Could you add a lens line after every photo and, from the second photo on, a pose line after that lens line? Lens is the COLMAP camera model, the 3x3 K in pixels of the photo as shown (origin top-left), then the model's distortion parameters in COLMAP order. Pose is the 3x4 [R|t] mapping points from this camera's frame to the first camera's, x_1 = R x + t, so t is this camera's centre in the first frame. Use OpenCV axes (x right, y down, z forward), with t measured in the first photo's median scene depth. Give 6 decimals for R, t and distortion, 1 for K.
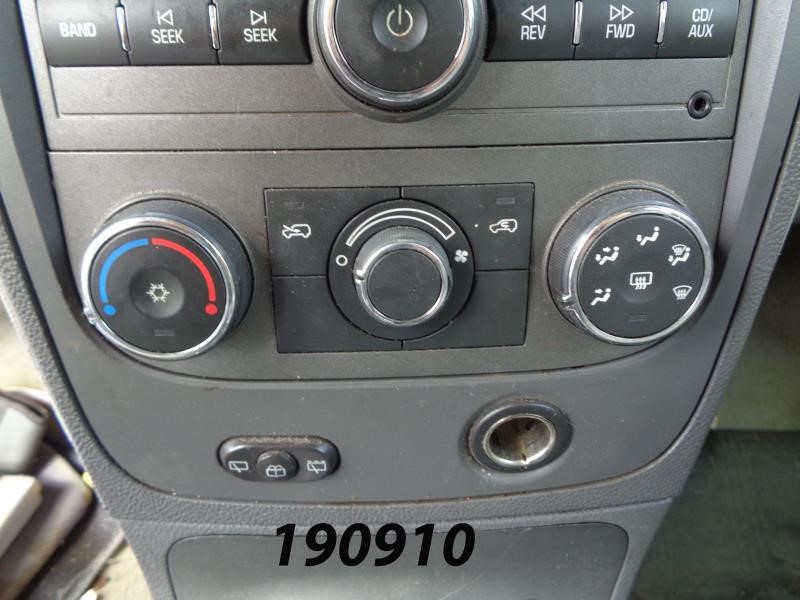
lens RADIAL K [[600.4, 0, 399.0], [0, 600.4, 301.4], [0, 0, 1]] dist [-0.010687, 0.000318]
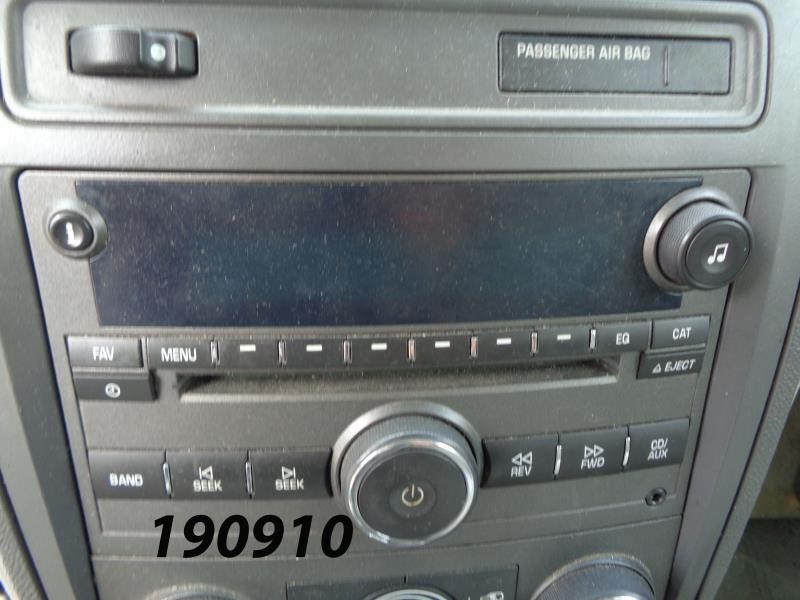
lens RADIAL K [[600.4, 0, 401.9], [0, 600.4, 299.7], [0, 0, 1]] dist [-0.010687, 0.000318]
pose [[0.997289, 0.003517, 0.073494, -0.100035], [-0.002738, 0.999939, -0.010699, -0.775057], [-0.073527, 0.010469, 0.997238, -0.170547]]
